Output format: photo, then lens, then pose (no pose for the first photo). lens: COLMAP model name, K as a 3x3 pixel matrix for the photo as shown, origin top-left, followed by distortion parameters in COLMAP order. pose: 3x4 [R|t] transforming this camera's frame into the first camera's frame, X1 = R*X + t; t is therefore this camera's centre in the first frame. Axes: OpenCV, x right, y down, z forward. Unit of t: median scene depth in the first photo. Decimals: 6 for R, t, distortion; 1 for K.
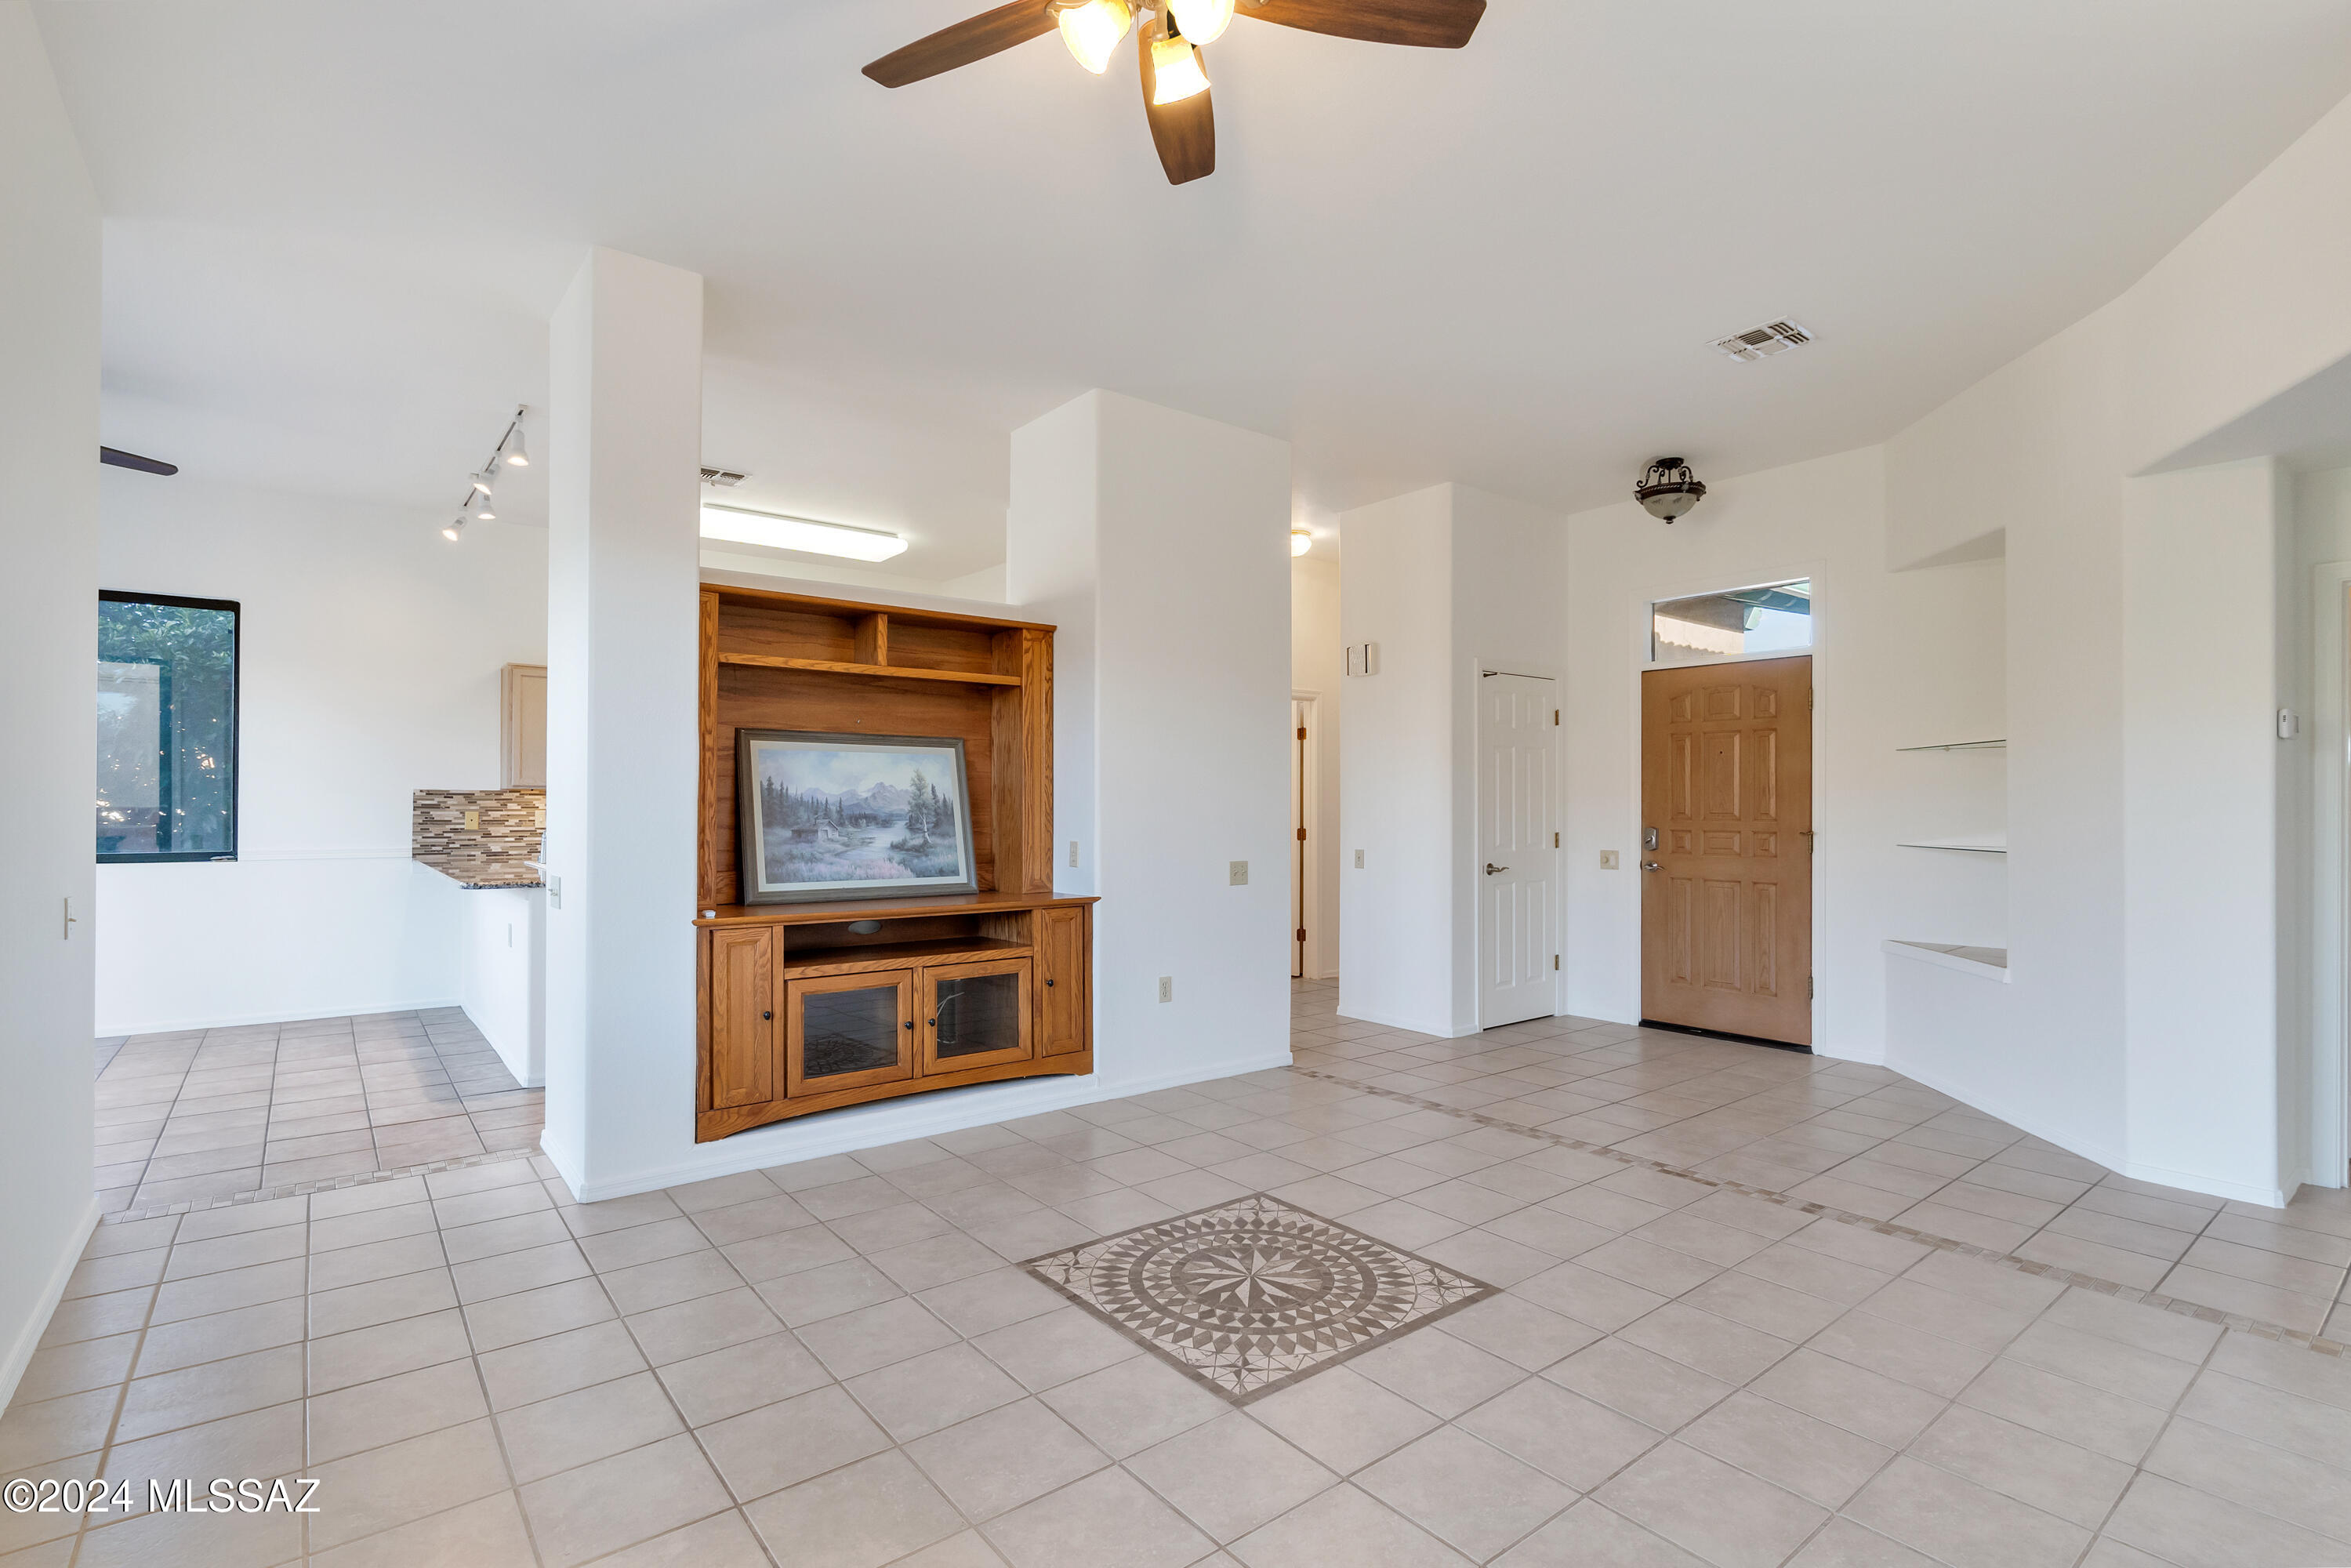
lens RADIAL K [[1078.2, 0, 1171.3], [0, 1078.2, 789.9], [0, 0, 1]] dist [-0.020242, 0.000150]
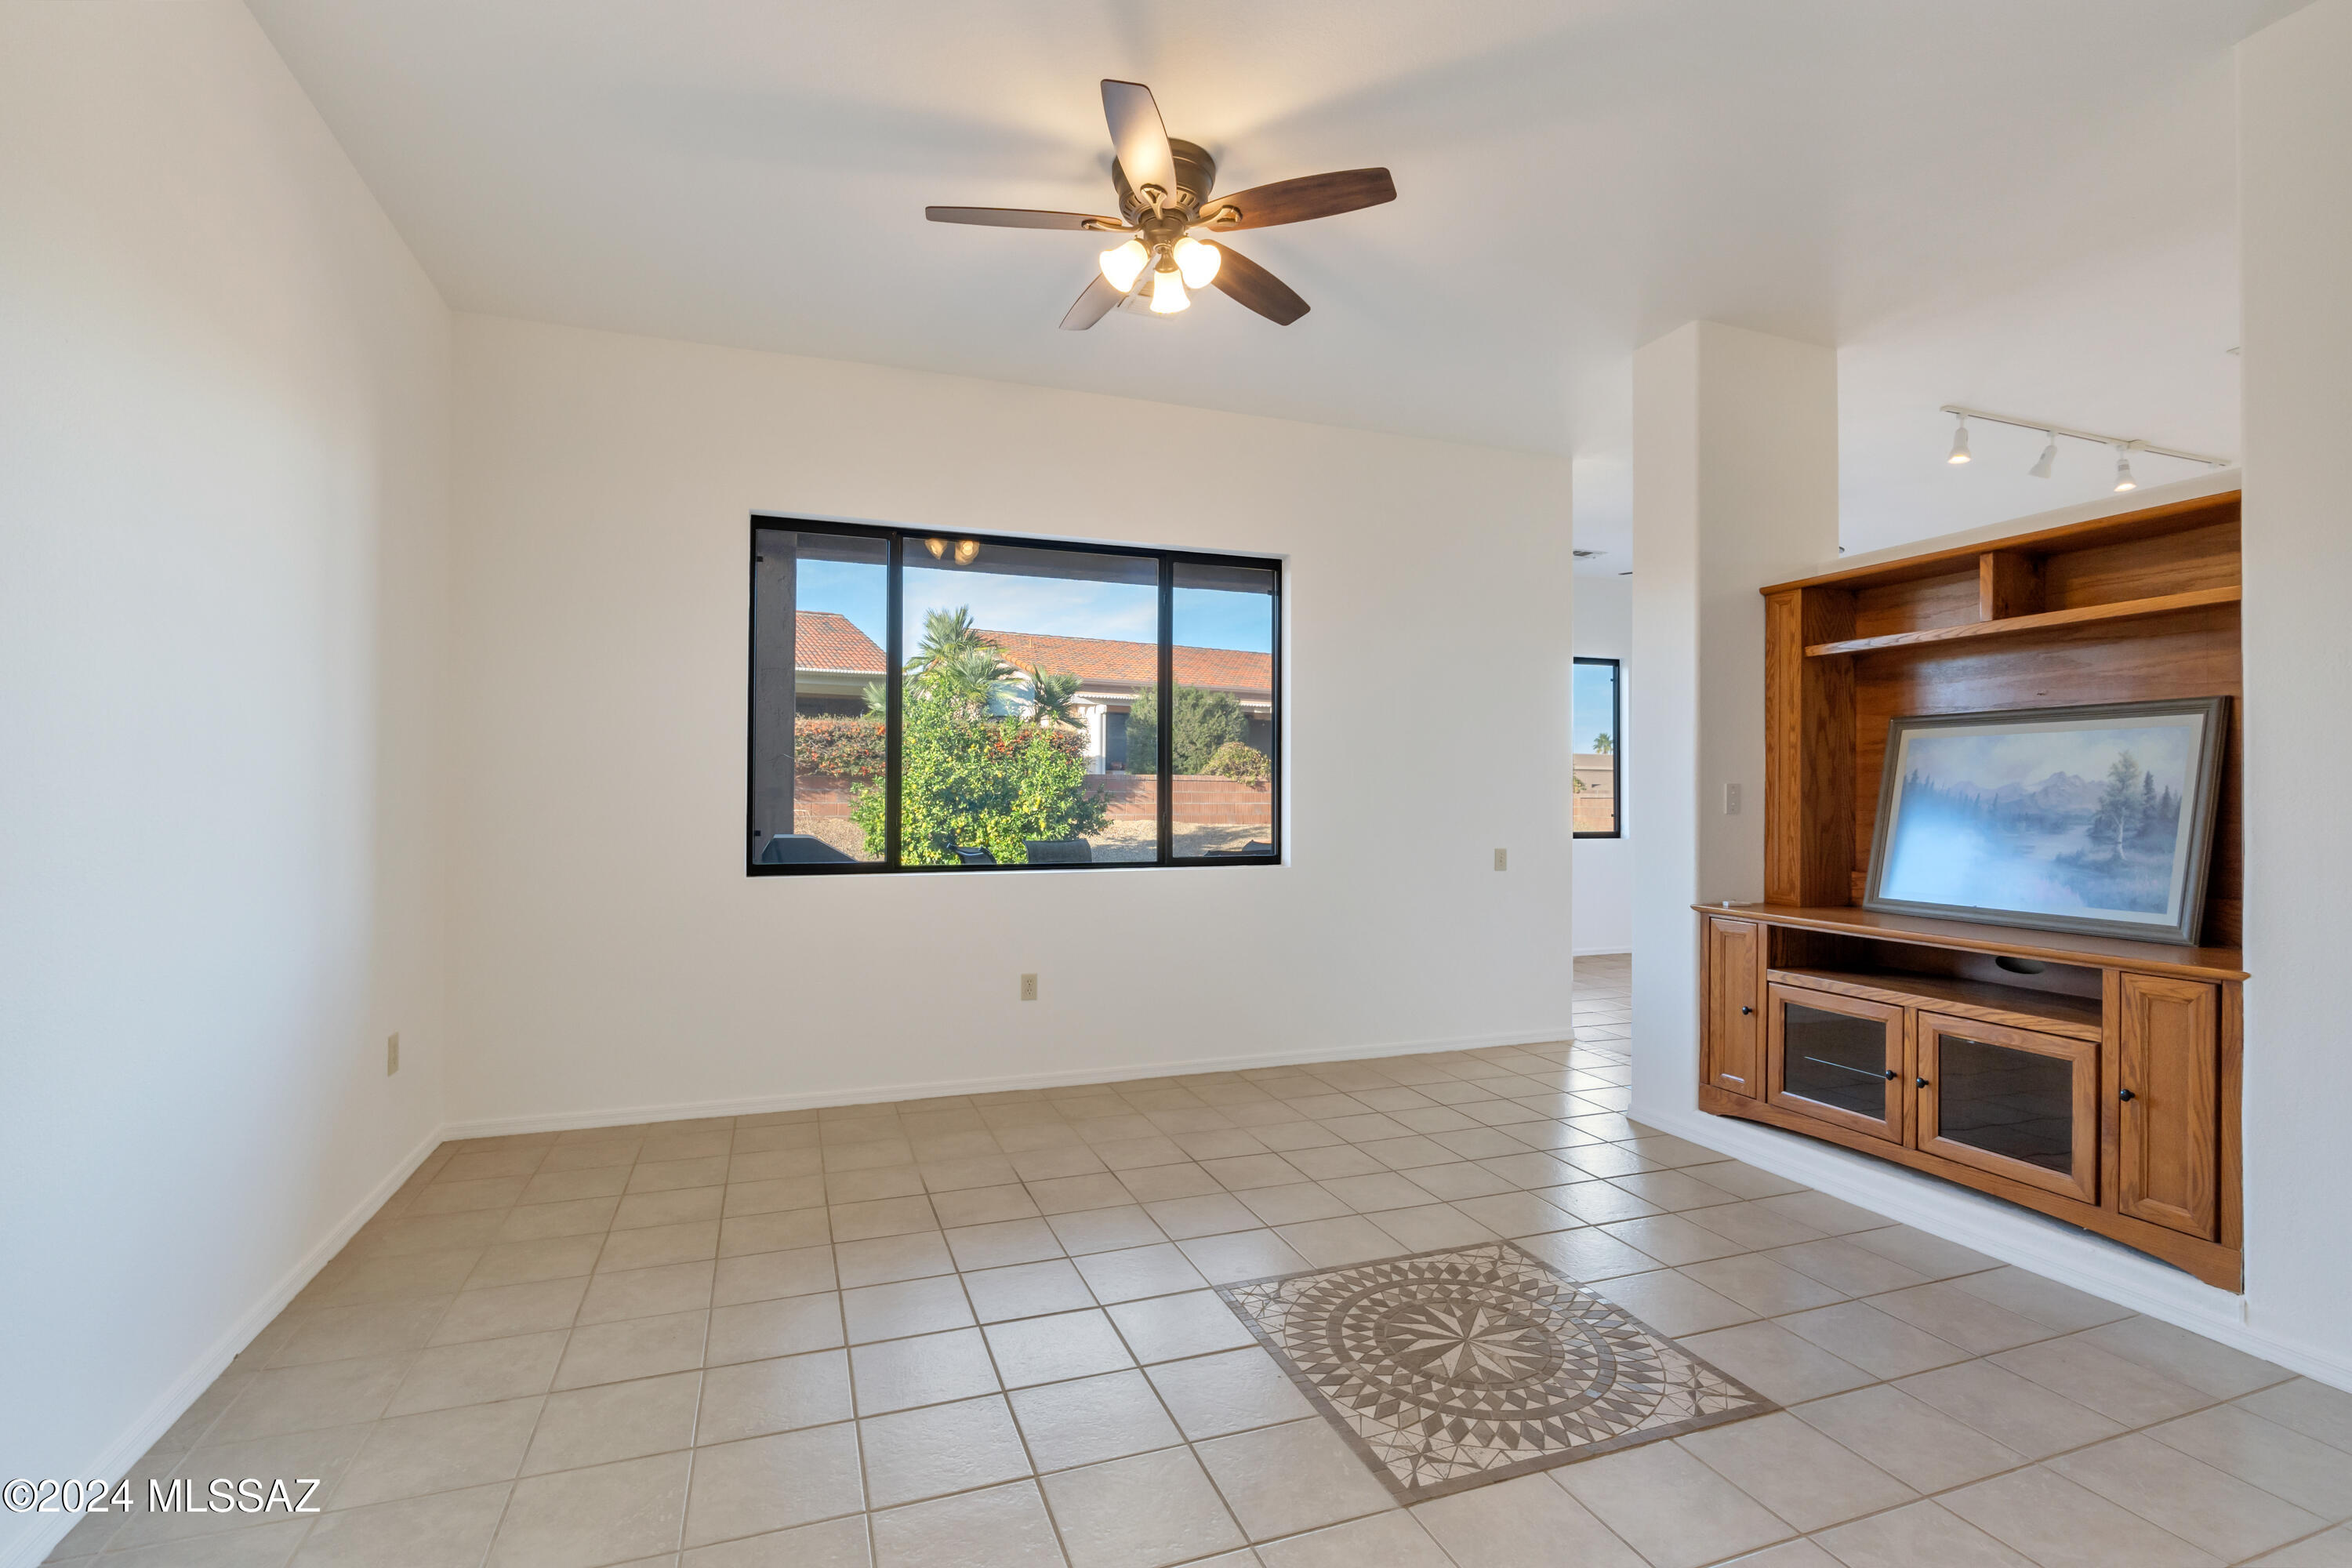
lens RADIAL K [[1136.1, 0, 1183.5], [0, 1136.1, 785.1], [0, 0, 1]] dist [-0.008735, 0.000813]
pose [[-0.311426, -0.013720, -0.950171, 0.657514], [0.004134, 0.999867, -0.015792, 0.011950], [0.950261, -0.008846, -0.311328, 0.690320]]
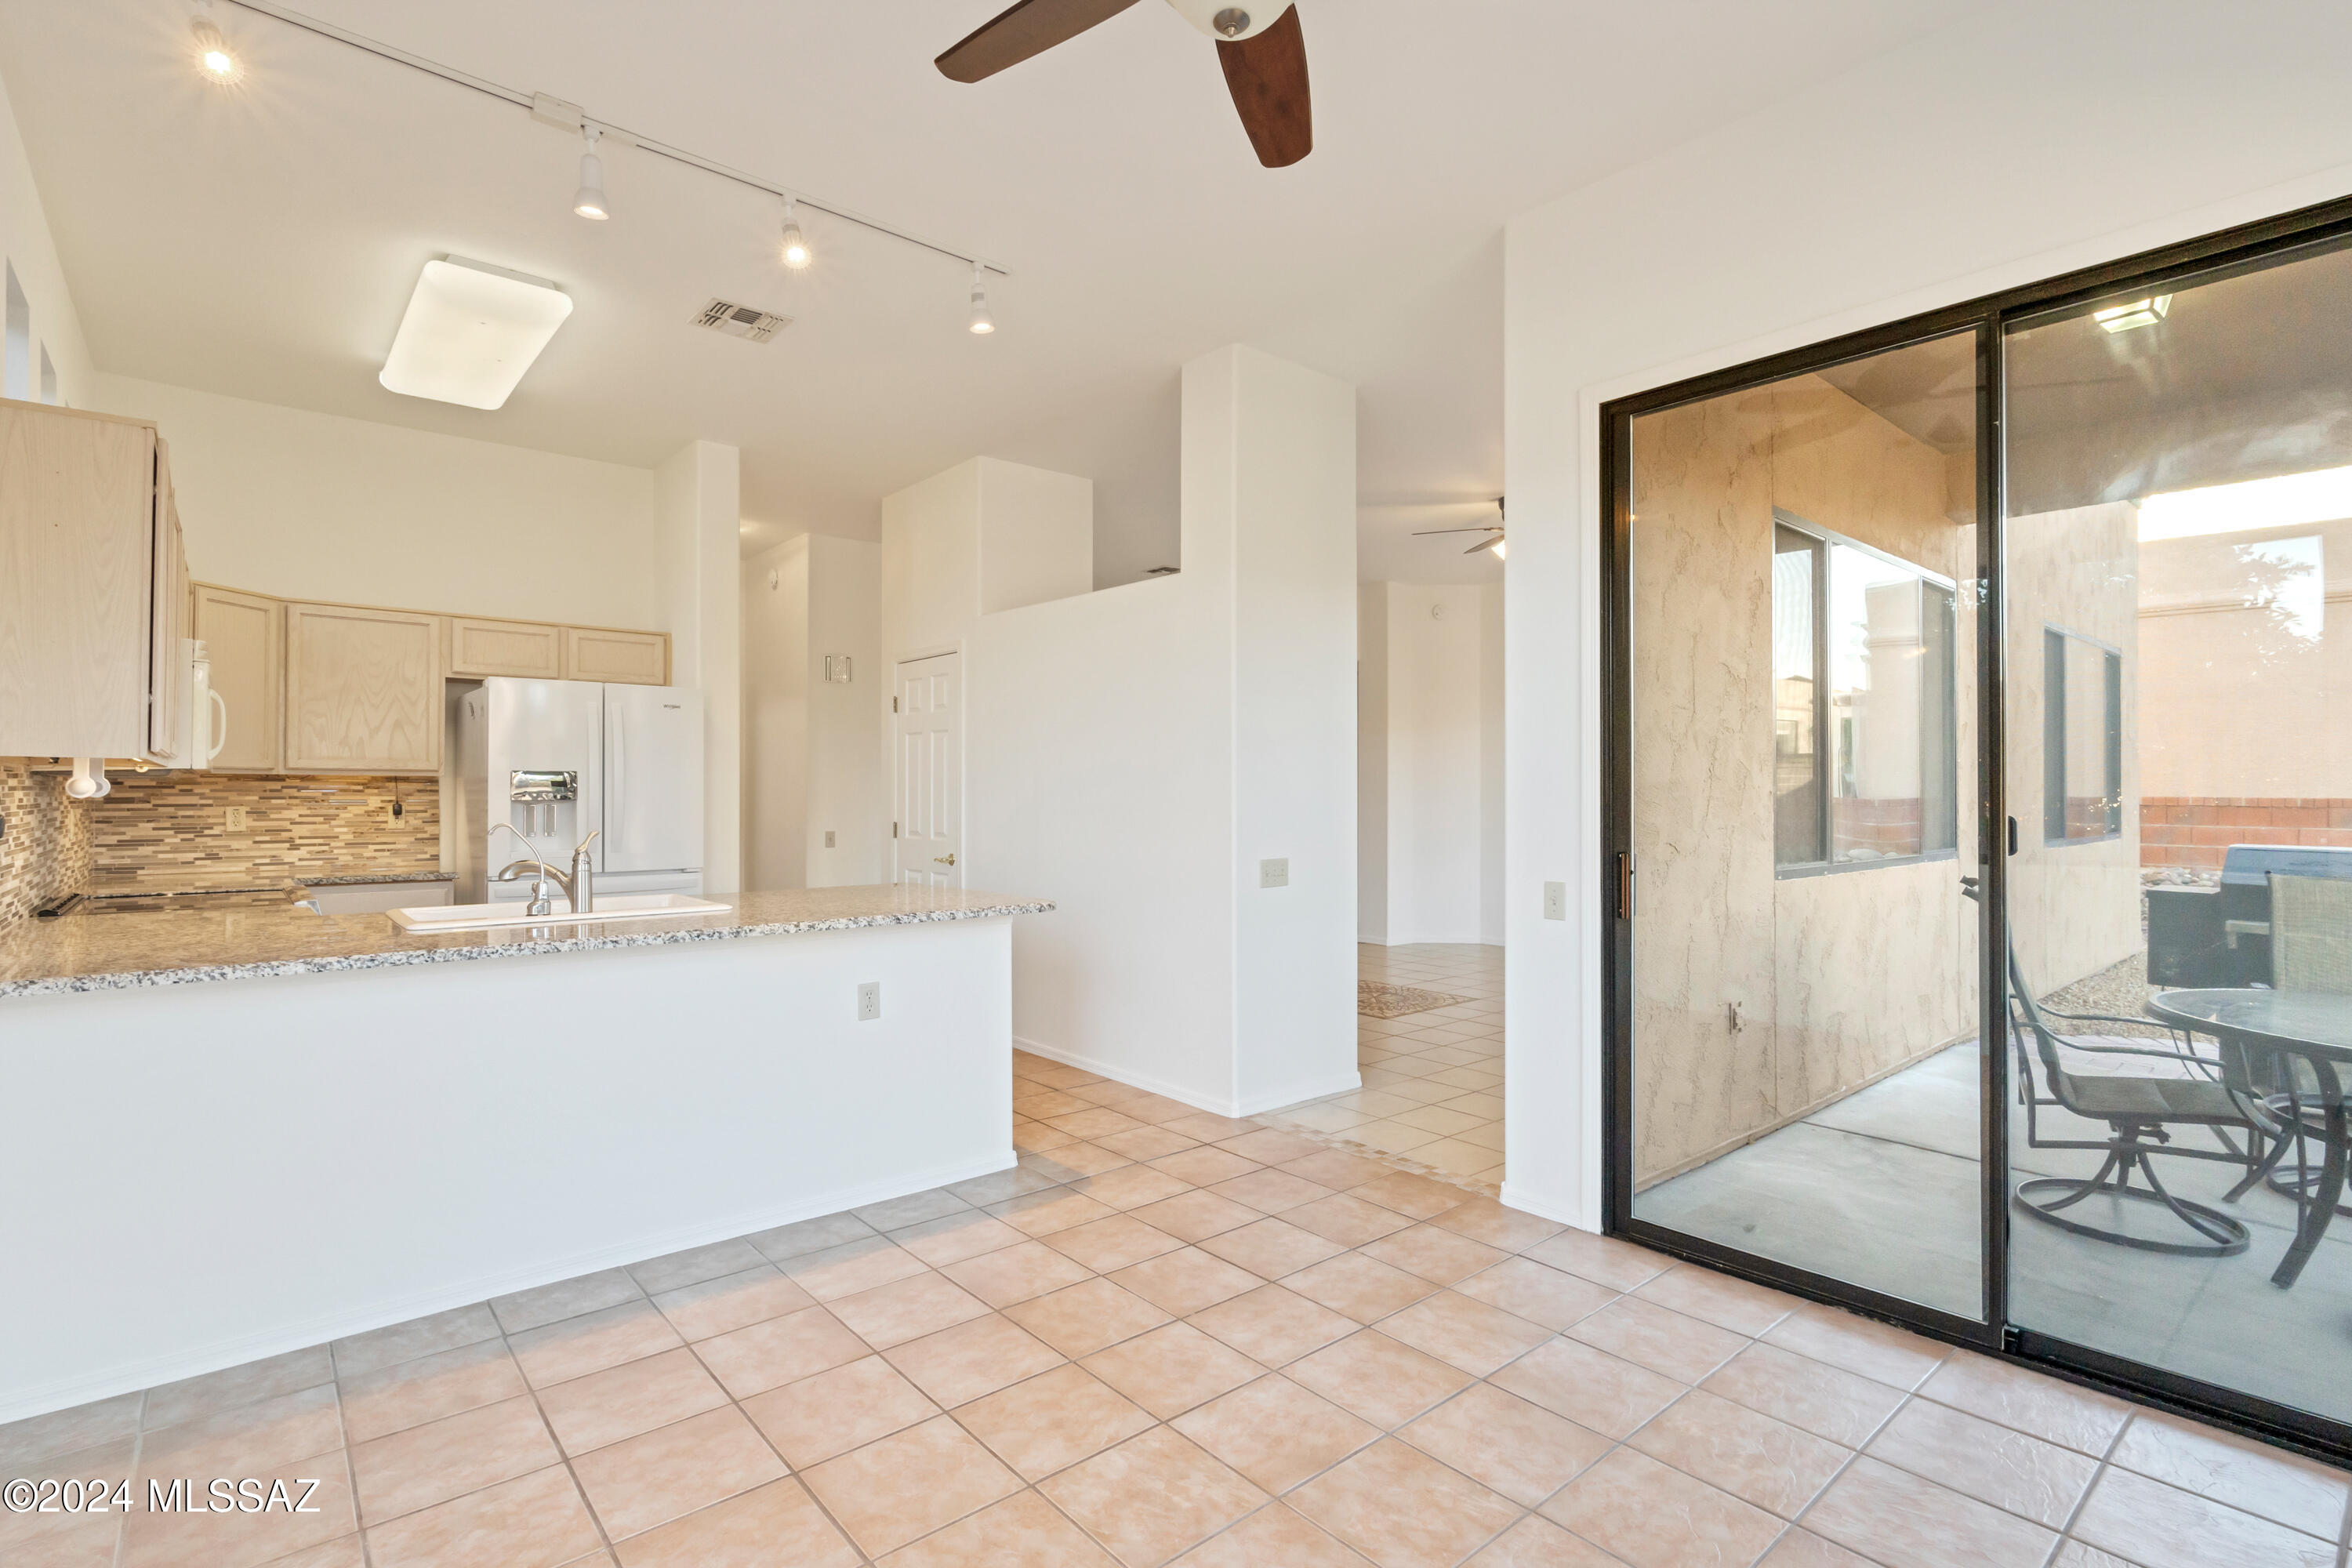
lens RADIAL K [[1118.2, 0, 1164.7], [0, 1118.2, 780.0], [0, 0, 1]] dist [-0.001049, 0.000015]
pose [[-0.016996, 0.007850, 0.999825, -1.349410], [-0.012652, 0.999887, -0.008065, 0.006951], [-0.999776, -0.012787, -0.016895, 0.870954]]
